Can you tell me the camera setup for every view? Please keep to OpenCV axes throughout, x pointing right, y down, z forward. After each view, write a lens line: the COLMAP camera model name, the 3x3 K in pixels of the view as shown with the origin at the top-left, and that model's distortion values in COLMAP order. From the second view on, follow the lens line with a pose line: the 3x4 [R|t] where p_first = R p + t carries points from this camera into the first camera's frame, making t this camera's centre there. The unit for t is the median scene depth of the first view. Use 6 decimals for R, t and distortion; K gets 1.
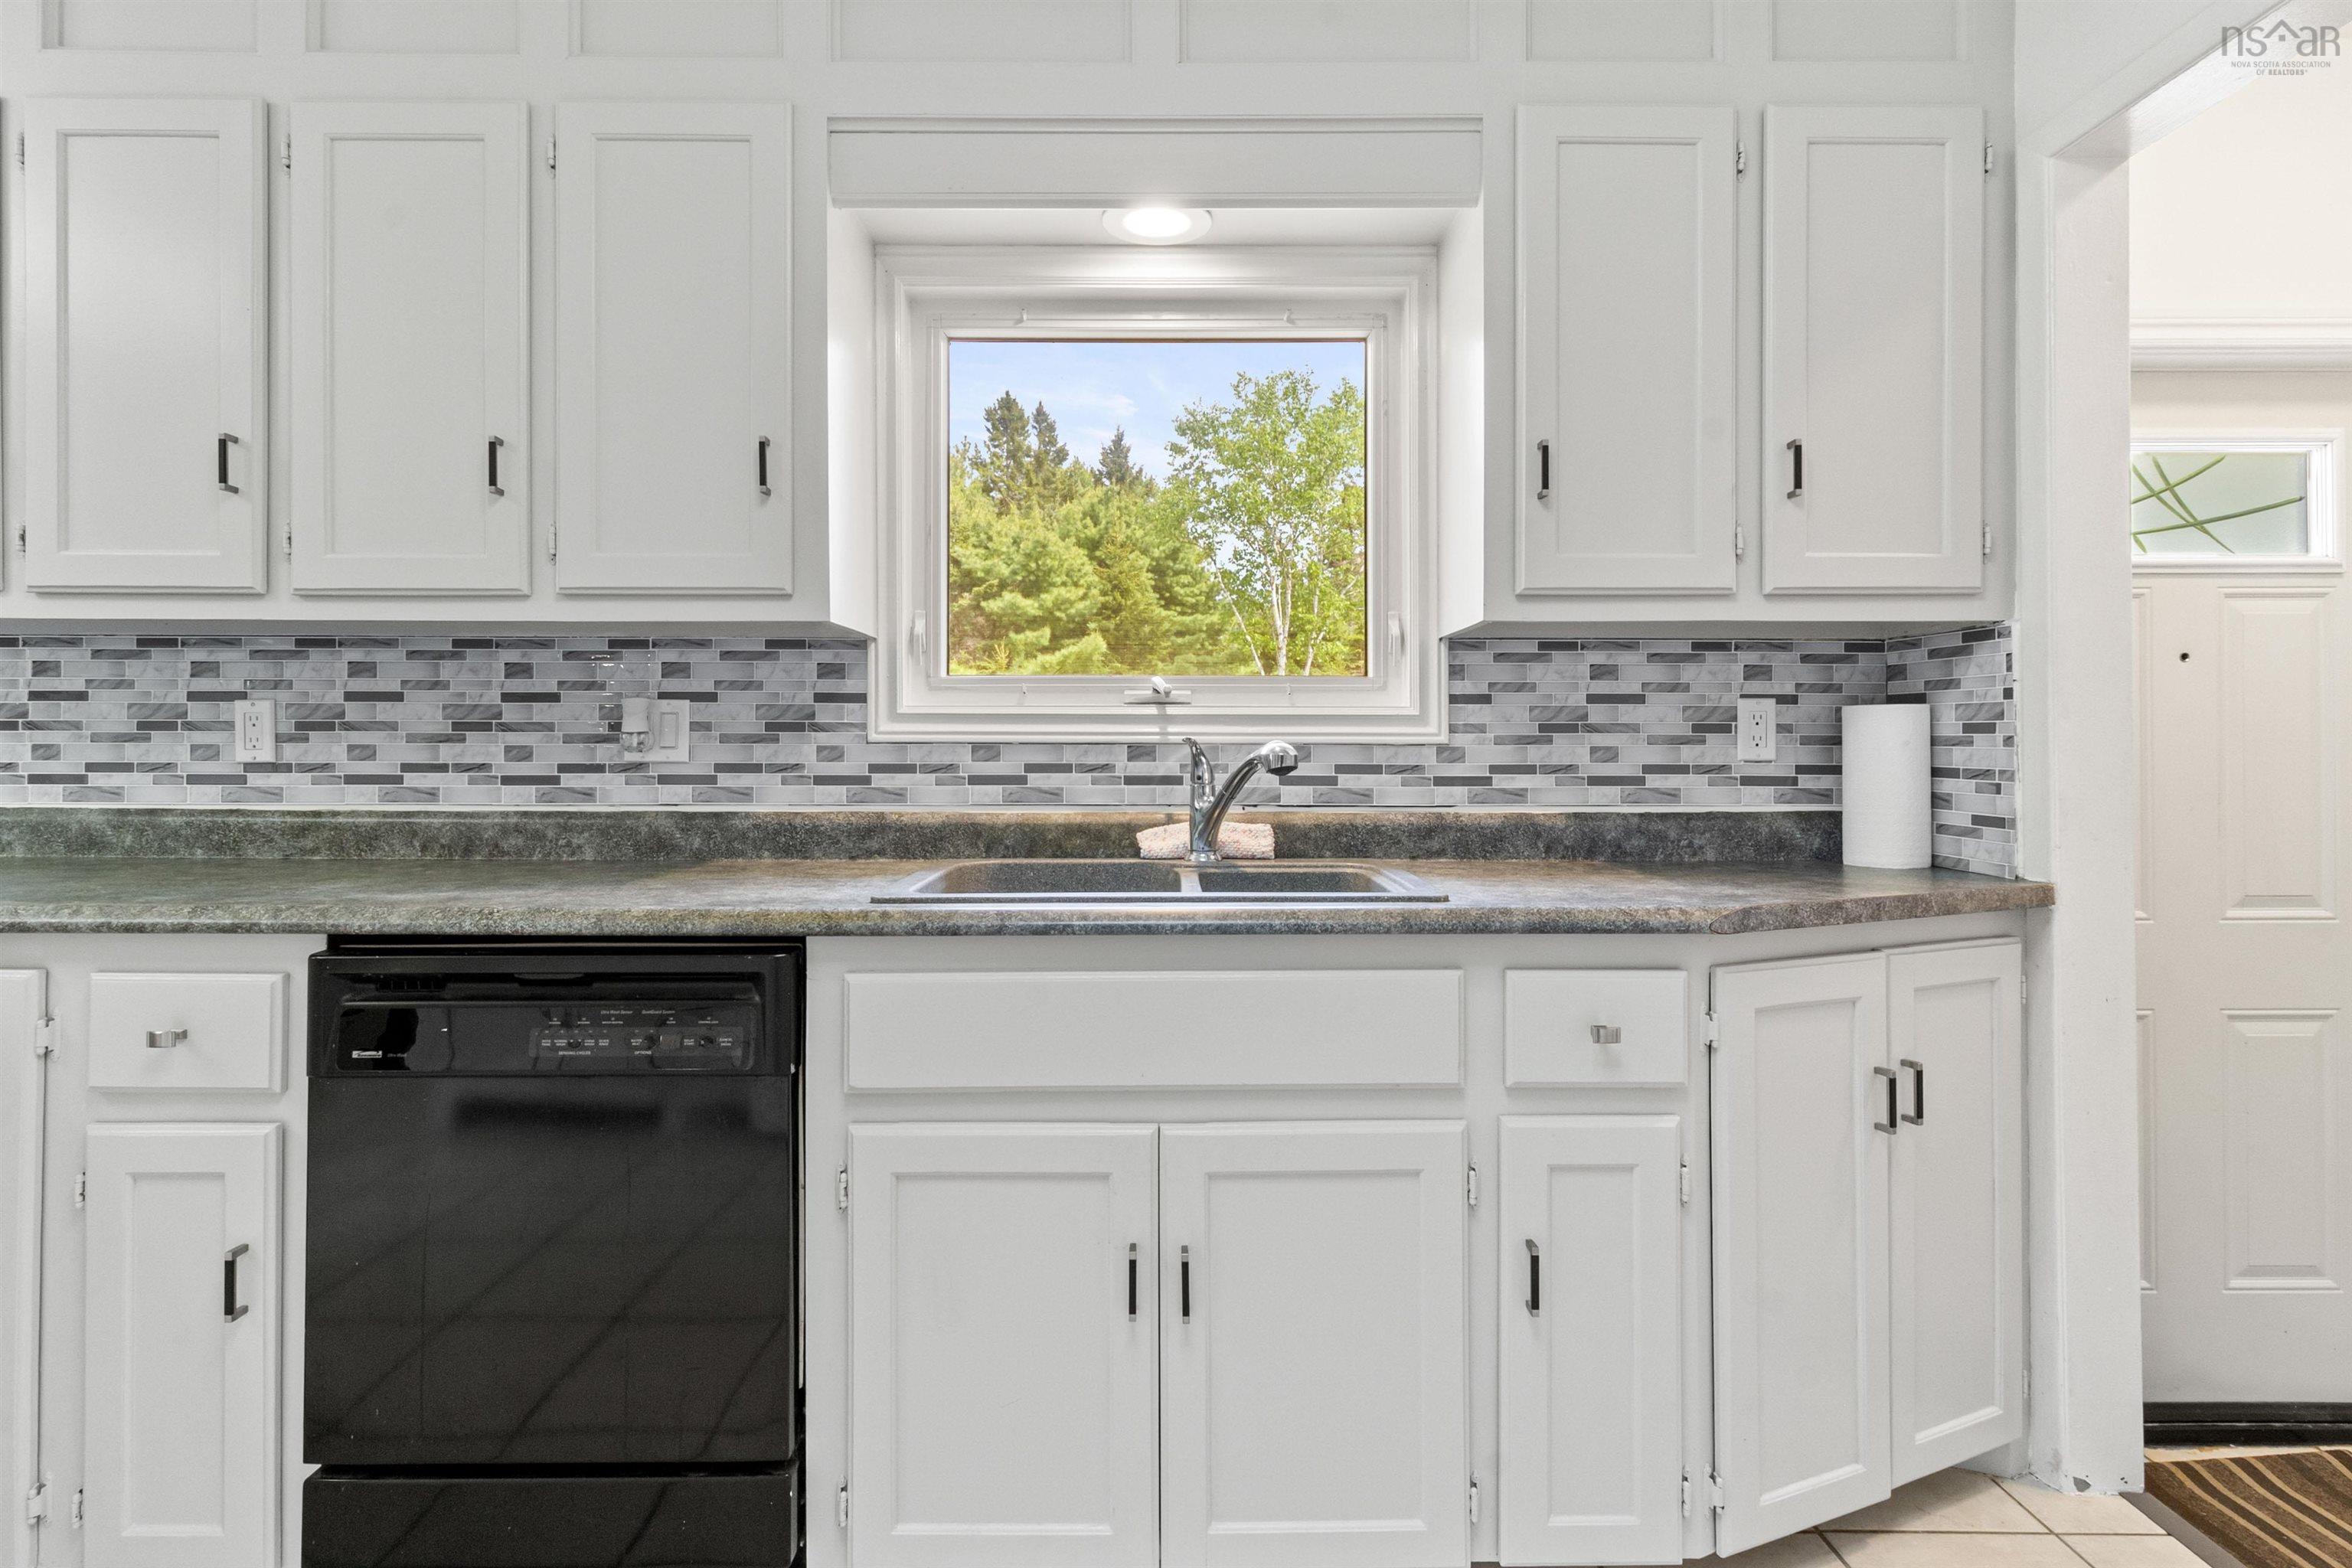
lens RADIAL K [[1241.3, 0, 1176.0], [0, 1241.3, 784.0], [0, 0, 1]] dist [0.018616, 0.000210]
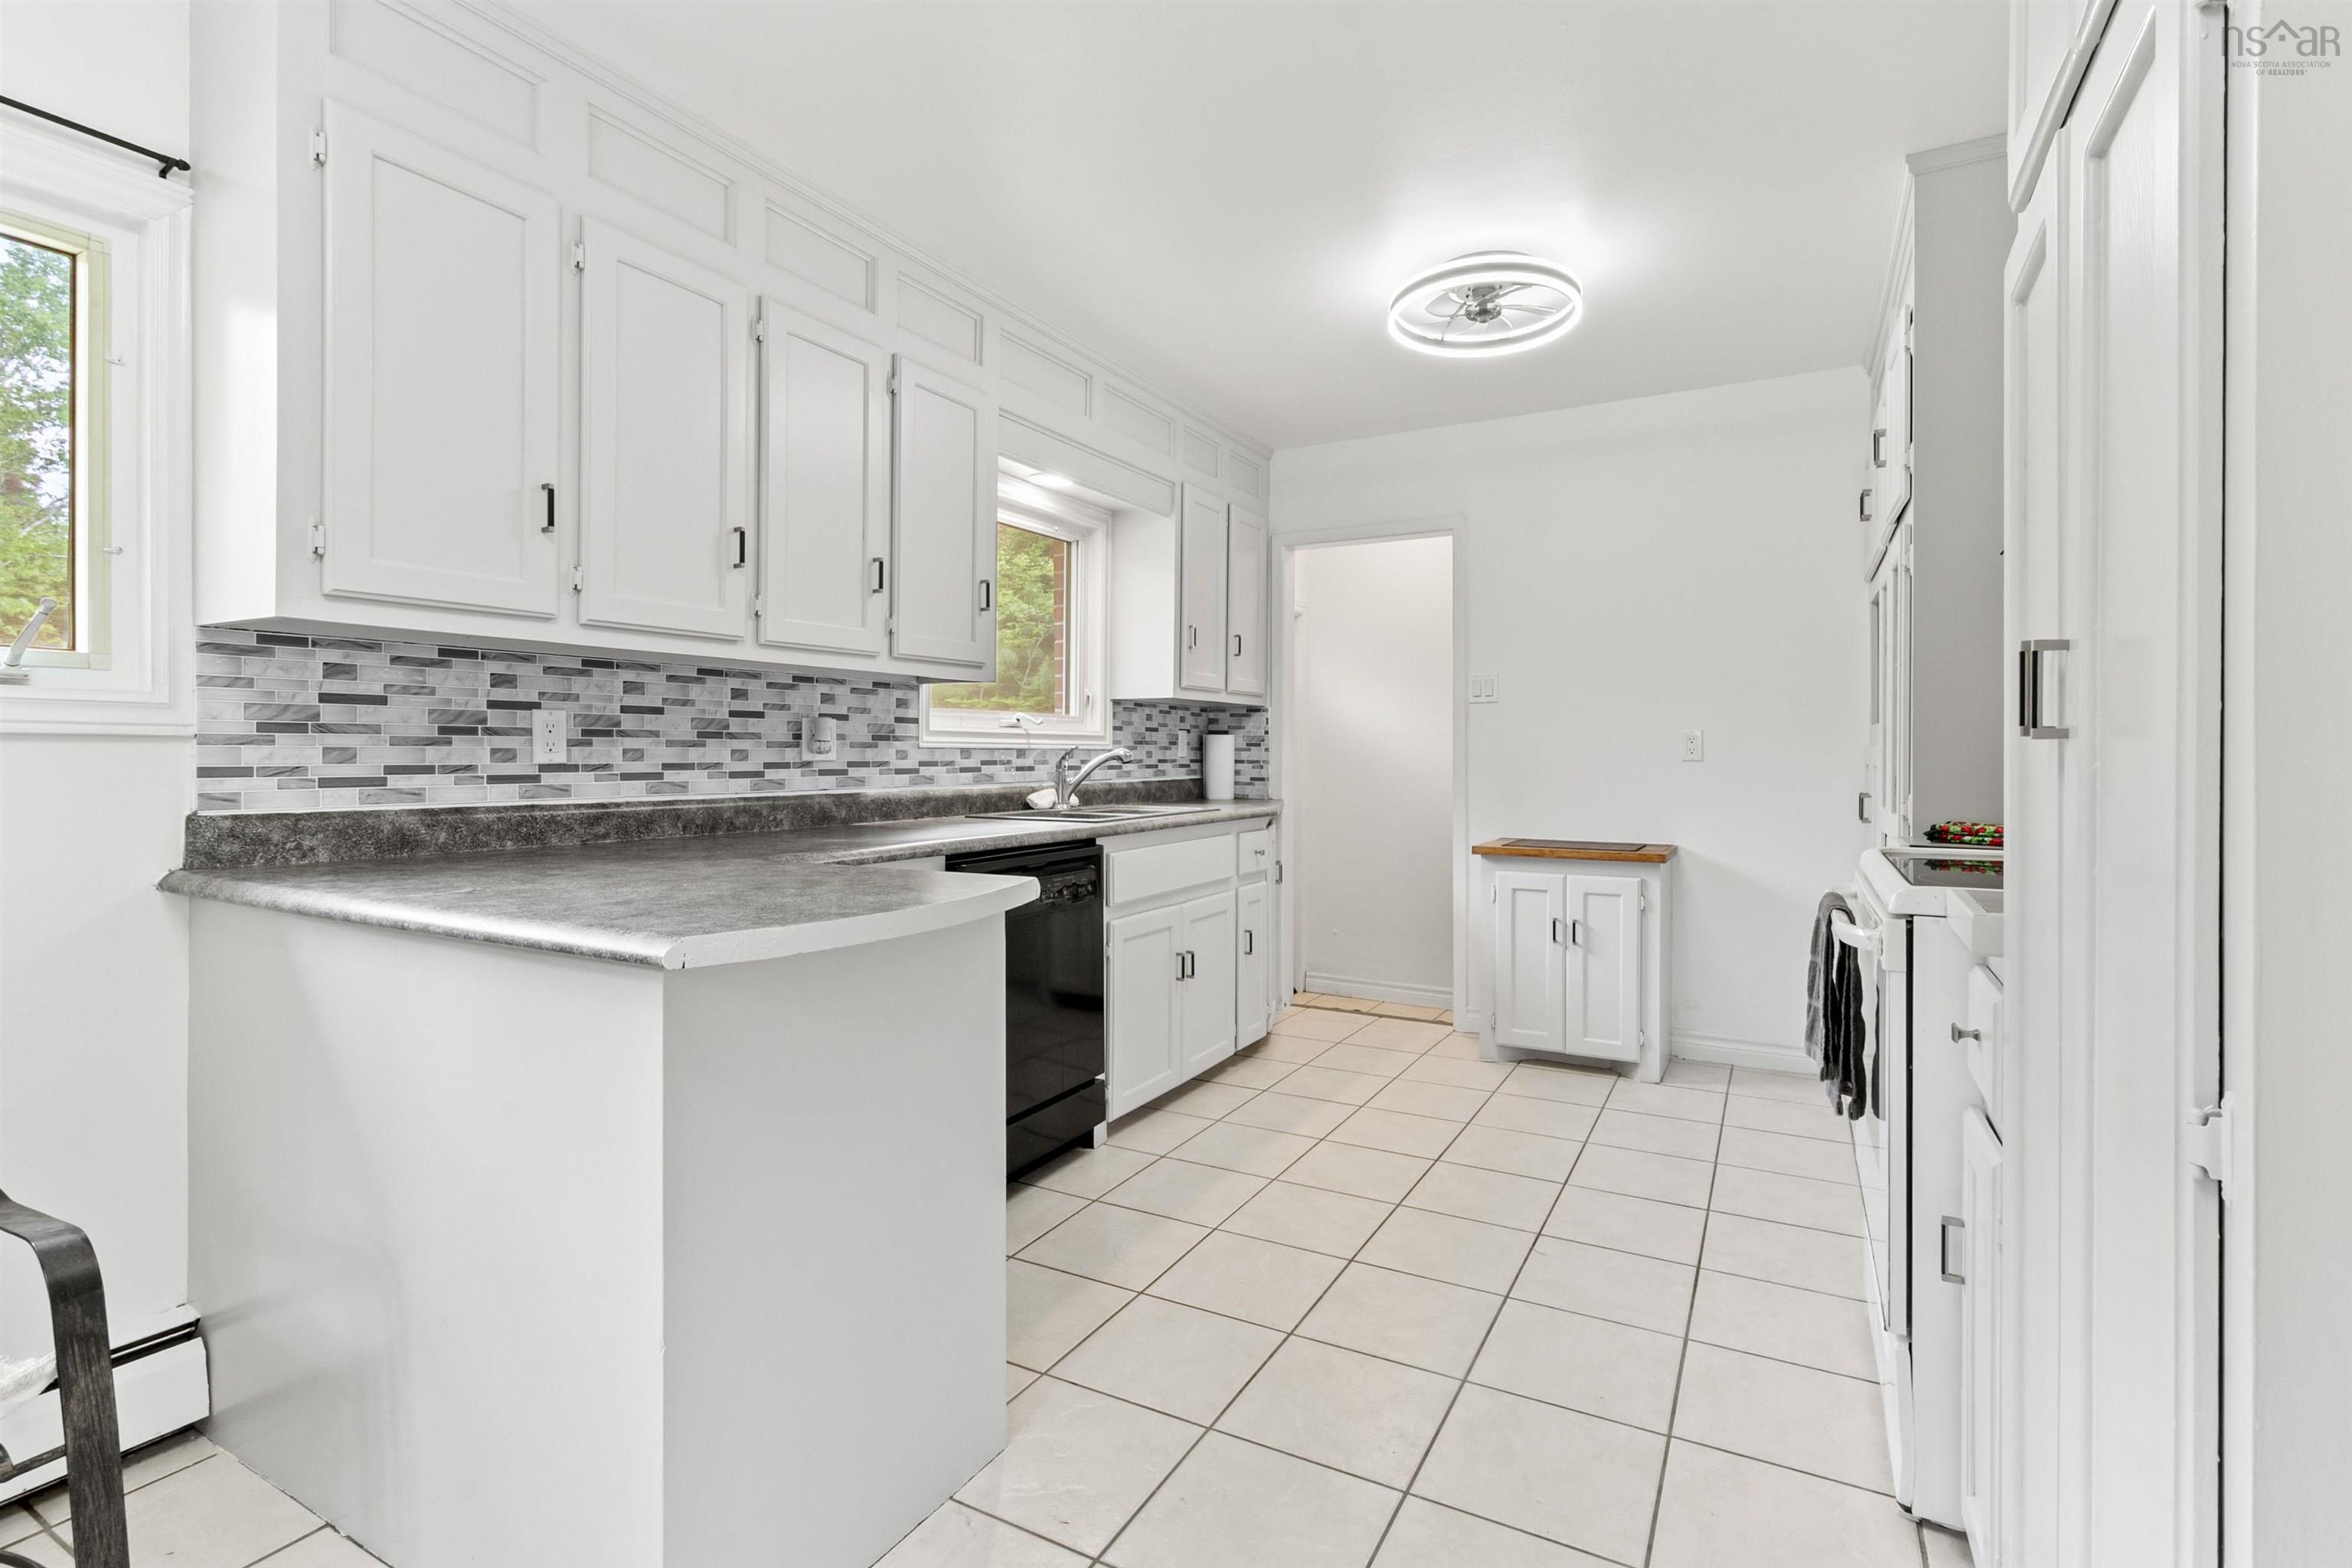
lens RADIAL K [[1084.0, 0, 1185.7], [0, 1084.0, 771.0], [0, 0, 1]] dist [0.001153, 0.000520]
pose [[0.485943, -0.014861, 0.873864, -1.325100], [0.022538, 0.999736, 0.004469, -0.001463], [-0.873700, 0.017523, 0.486149, -0.001679]]
